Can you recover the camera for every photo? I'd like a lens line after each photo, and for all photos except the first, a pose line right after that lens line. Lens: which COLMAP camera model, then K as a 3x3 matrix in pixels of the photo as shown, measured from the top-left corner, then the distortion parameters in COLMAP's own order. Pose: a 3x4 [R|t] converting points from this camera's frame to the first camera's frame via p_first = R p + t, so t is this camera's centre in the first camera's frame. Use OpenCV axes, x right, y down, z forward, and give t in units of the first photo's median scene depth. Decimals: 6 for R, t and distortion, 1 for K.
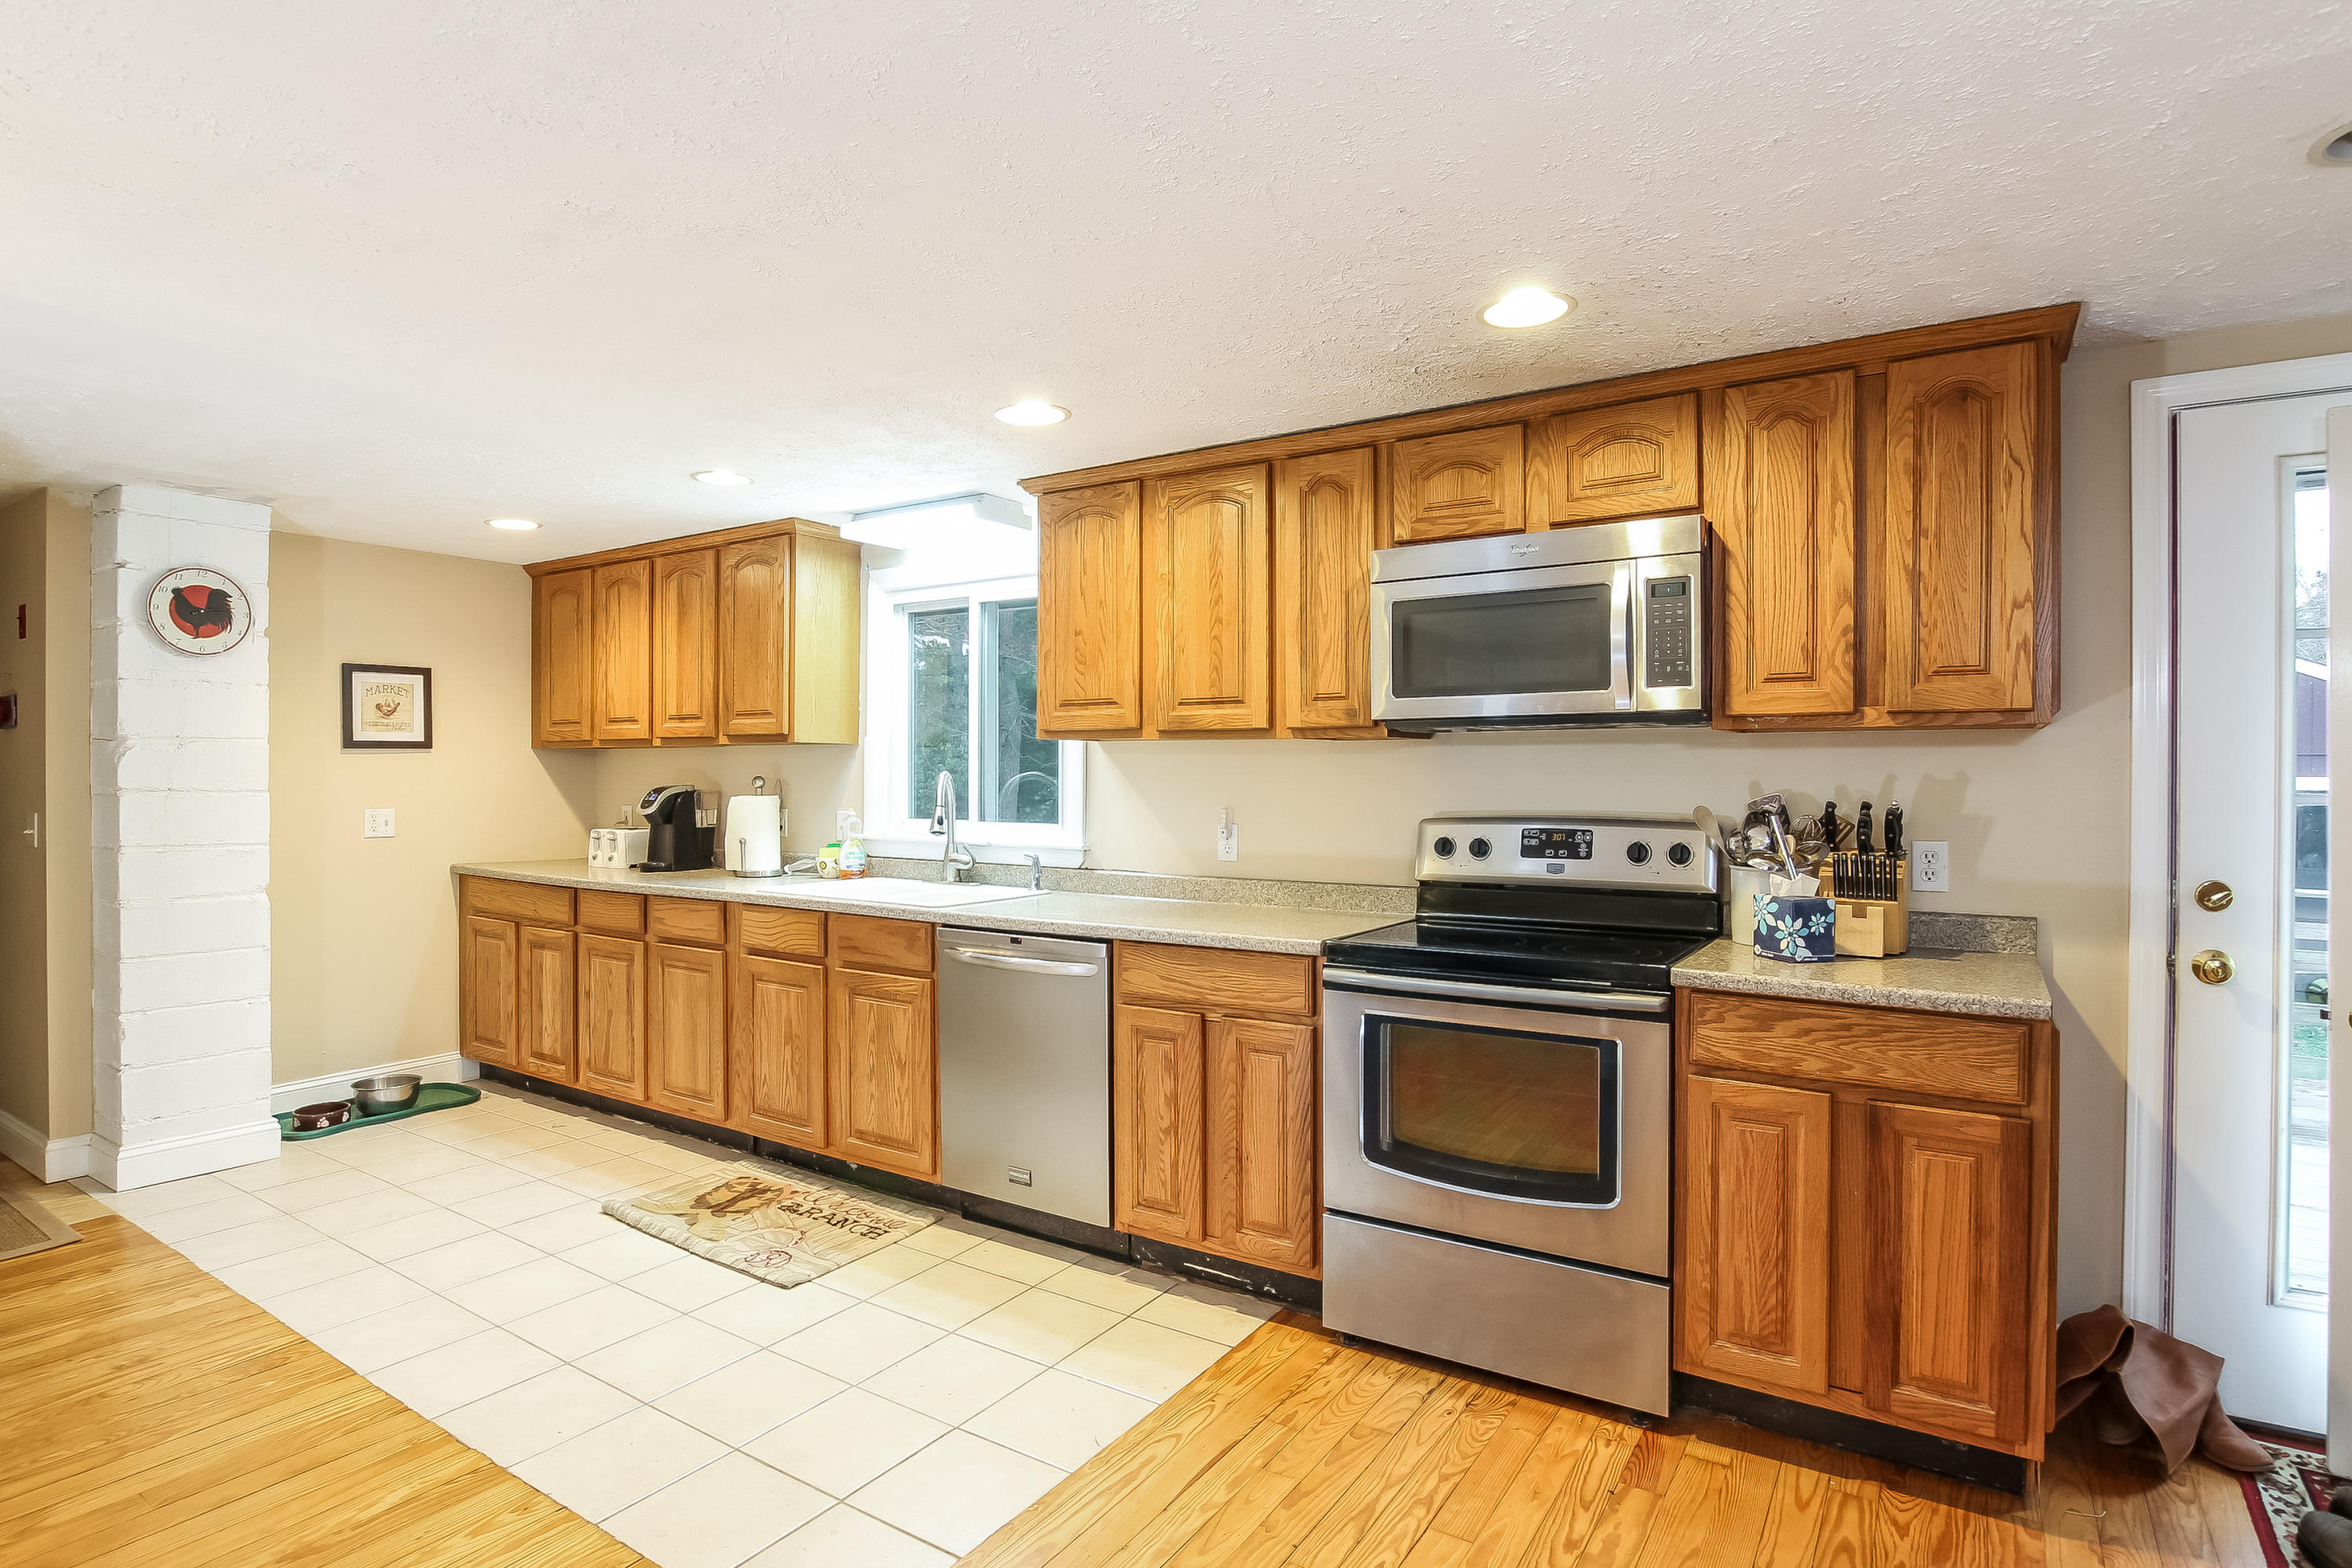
lens RADIAL K [[1202.4, 0, 1176.0], [0, 1202.4, 784.0], [0, 0, 1]] dist [-0.033362, 0.000468]
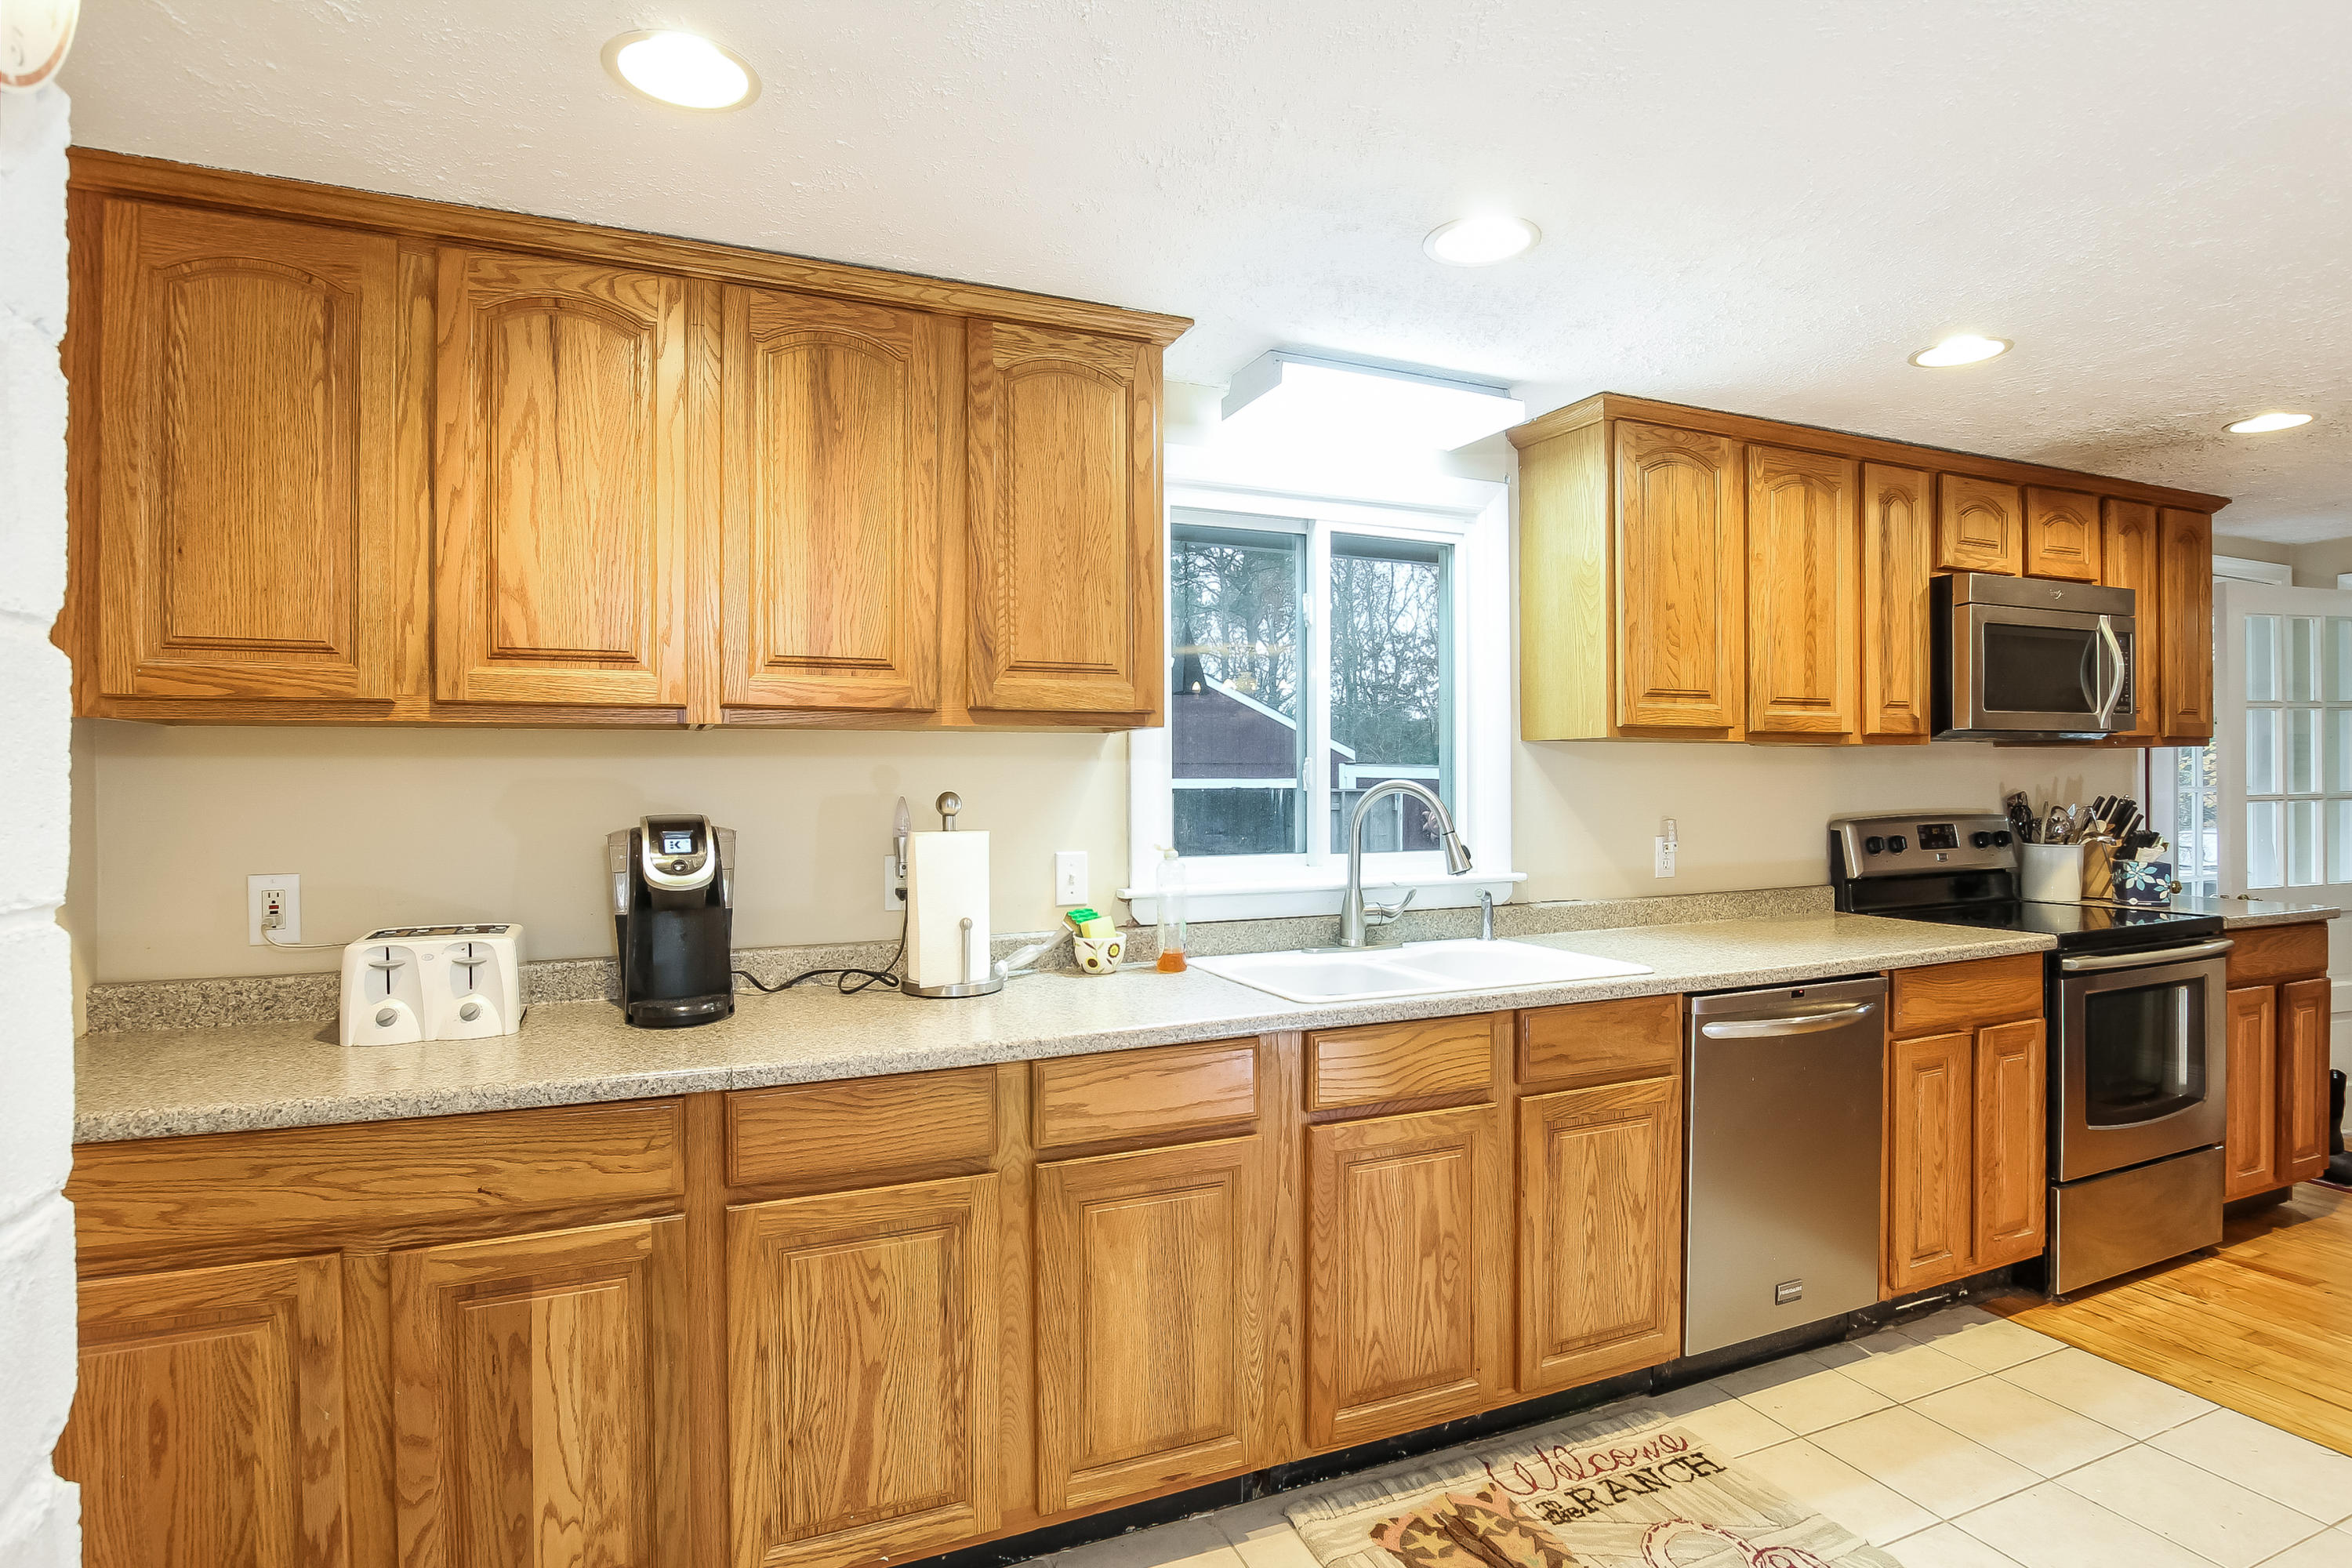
lens RADIAL K [[1177.7, 0, 1176.0], [0, 1177.7, 784.0], [0, 0, 1]] dist [-0.028749, 0.000237]
pose [[0.557103, -0.008907, 0.830396, -1.044630], [0.012373, 0.999921, 0.002424, -0.014689], [-0.830351, 0.008924, 0.557169, 0.957499]]
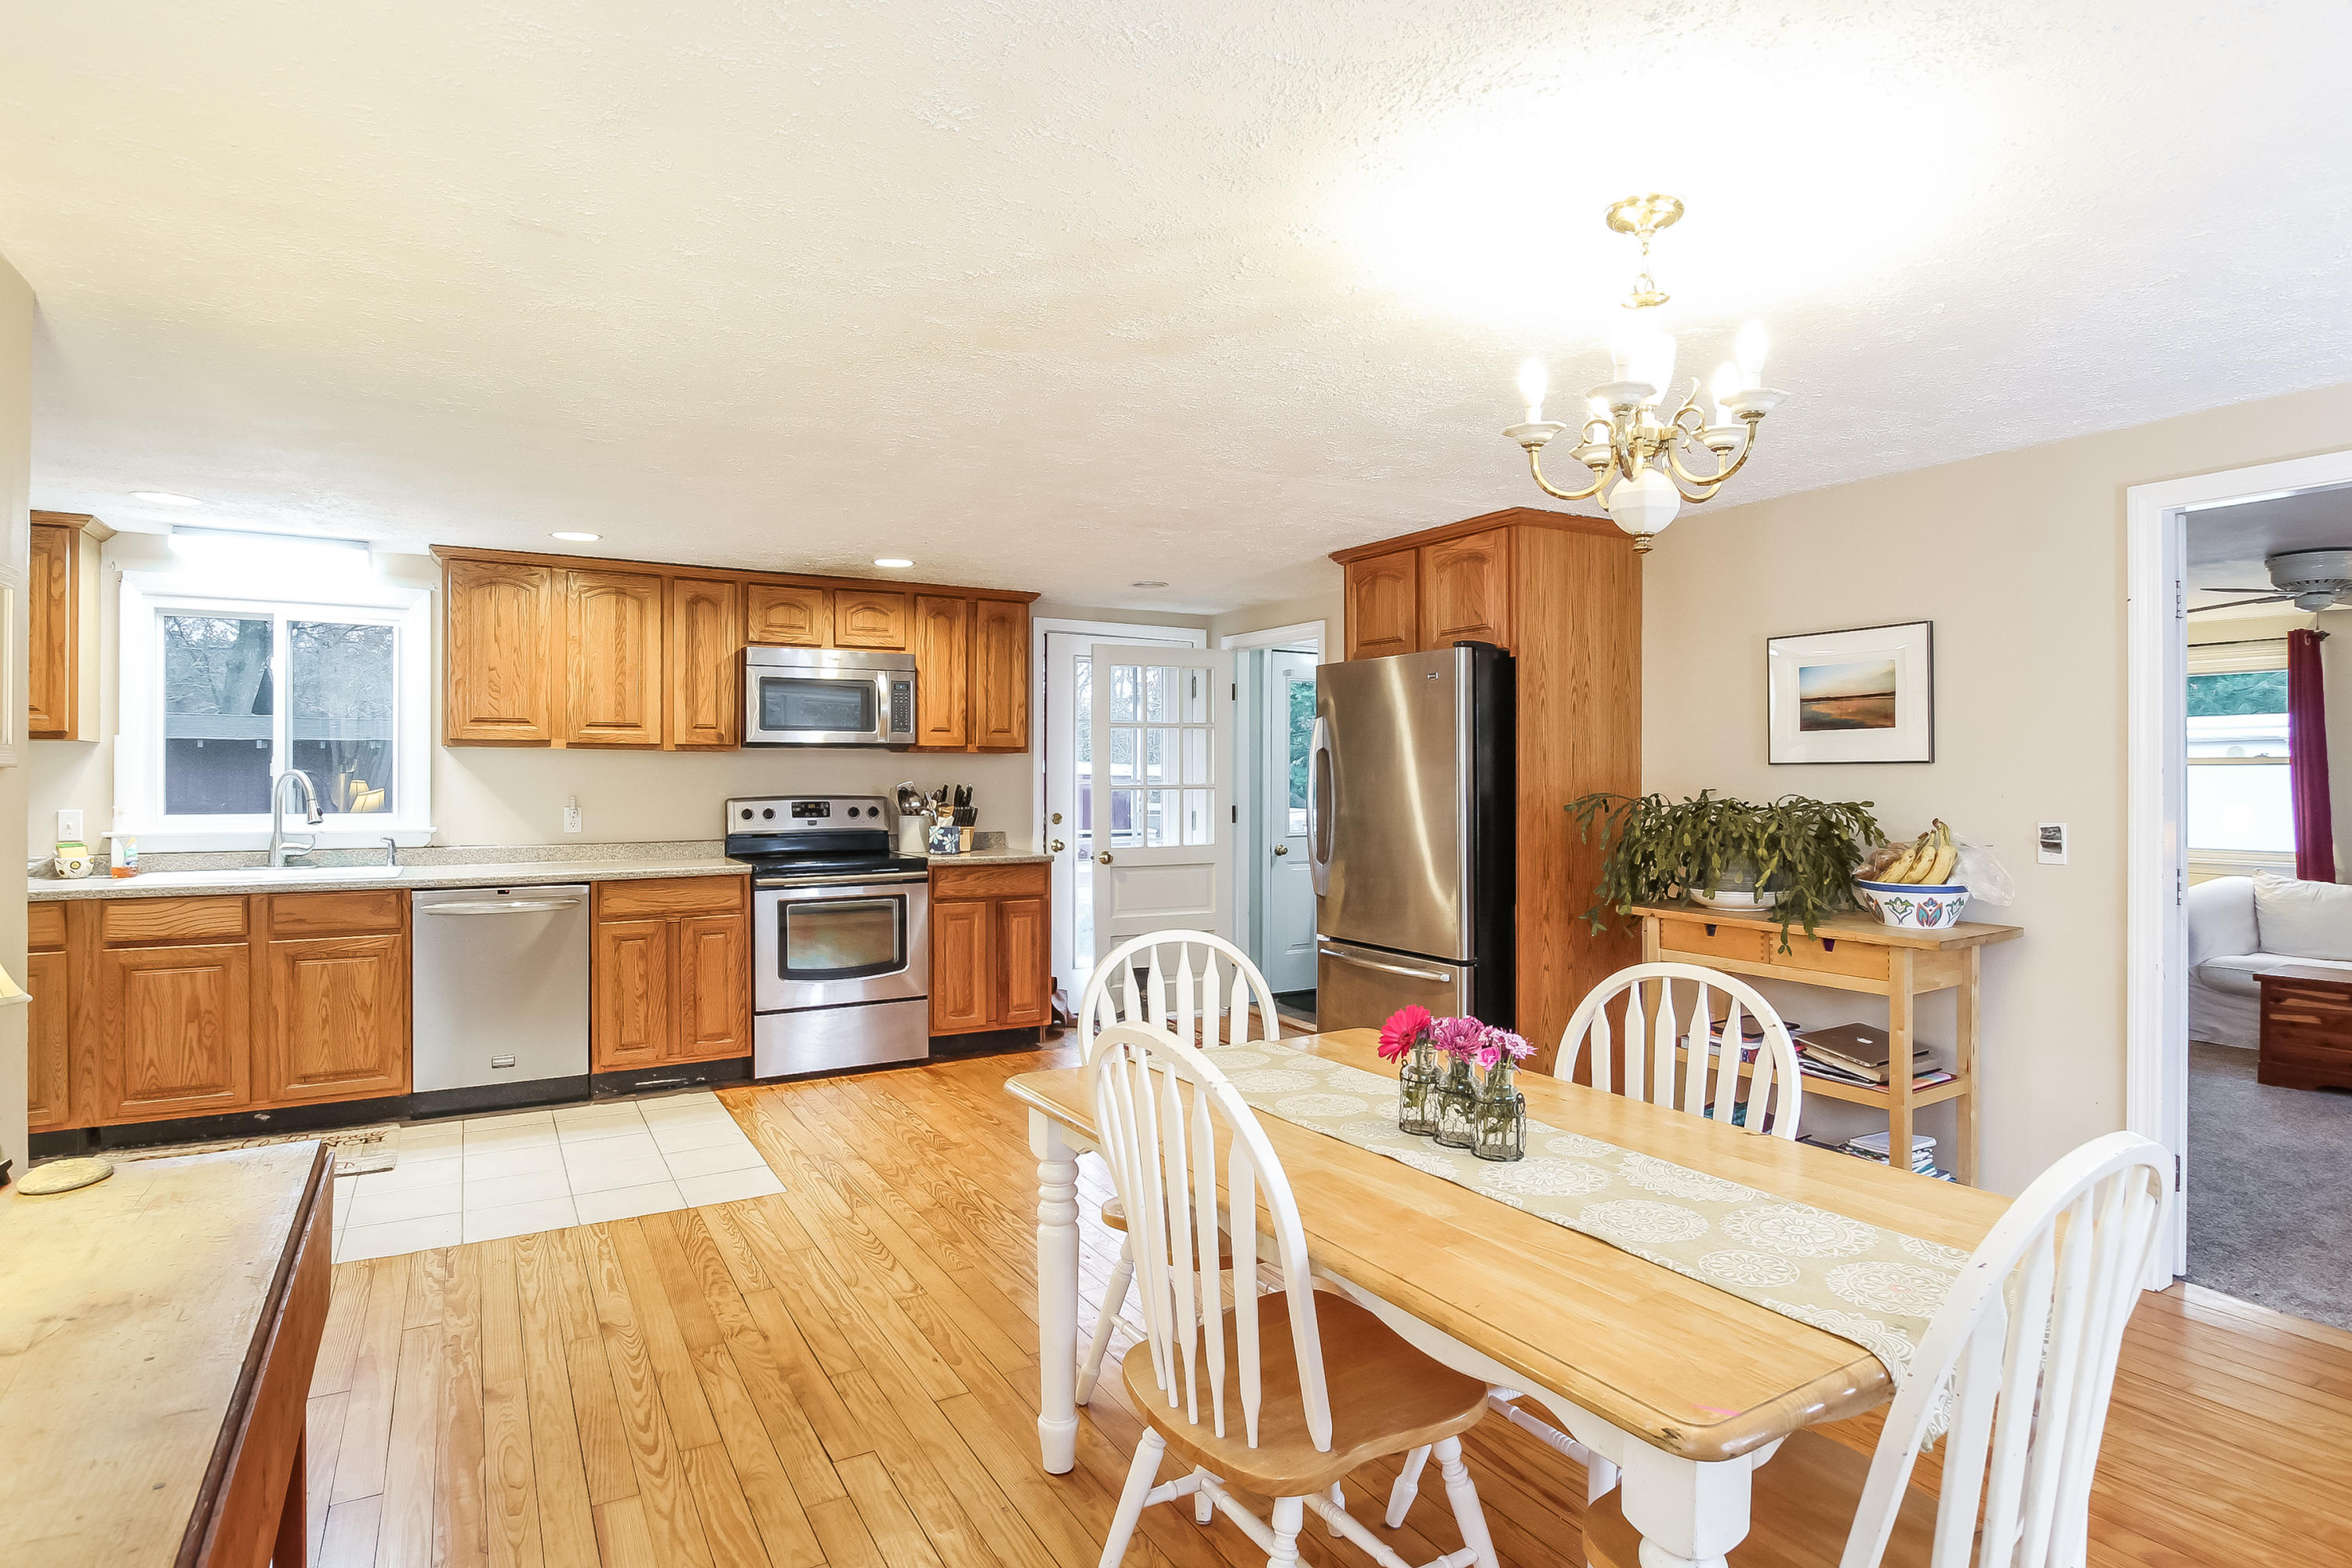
lens RADIAL K [[1205.0, 0, 1176.0], [0, 1205.0, 784.0], [0, 0, 1]] dist [-0.020338, 0.000343]
pose [[0.442853, -0.009322, 0.896546, -1.086831], [0.005332, 0.999956, 0.007763, -0.001833], [-0.896579, 0.001342, 0.442883, -0.334503]]
